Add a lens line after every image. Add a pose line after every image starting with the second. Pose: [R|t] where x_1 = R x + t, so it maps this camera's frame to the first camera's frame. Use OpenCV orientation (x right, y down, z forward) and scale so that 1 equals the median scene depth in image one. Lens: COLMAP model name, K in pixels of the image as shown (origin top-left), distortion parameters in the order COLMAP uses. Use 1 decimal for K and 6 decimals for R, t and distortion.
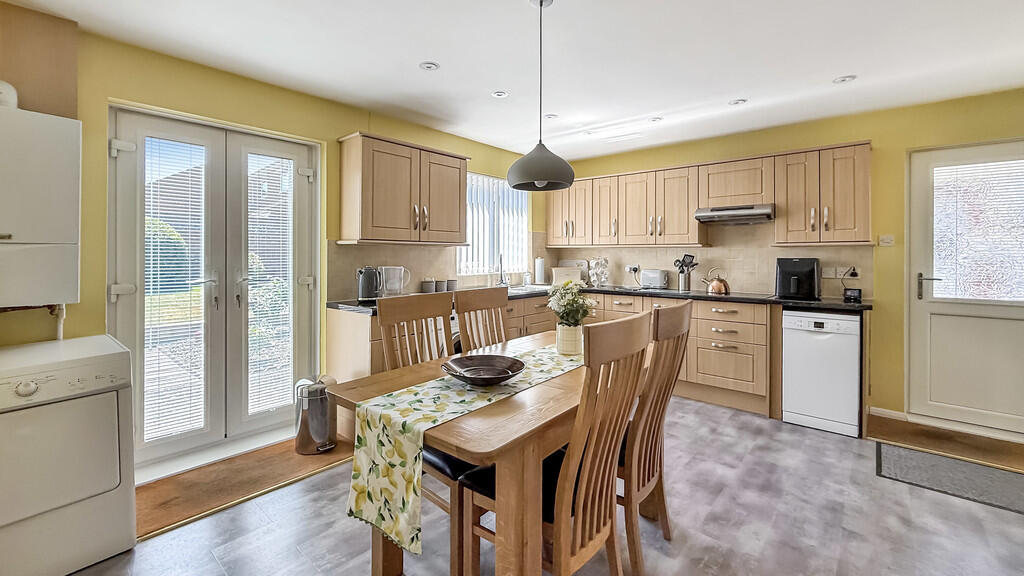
lens RADIAL K [[419.7, 0, 512.5], [0, 419.7, 264.6], [0, 0, 1]] dist [-0.000814, -0.000086]
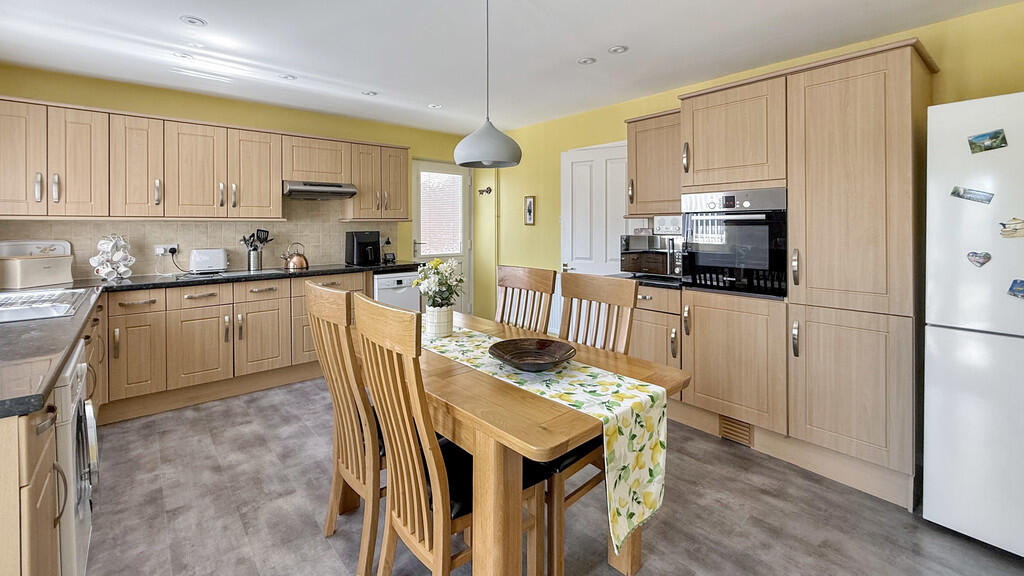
lens RADIAL K [[427.0, 0, 512.4], [0, 427.0, 224.2], [0, 0, 1]] dist [0.000225, 0.000120]
pose [[0.135593, -0.001304, 0.990764, -0.418573], [0.030780, 0.999522, -0.002897, -0.017074], [-0.990286, 0.030889, 0.135568, 0.364913]]
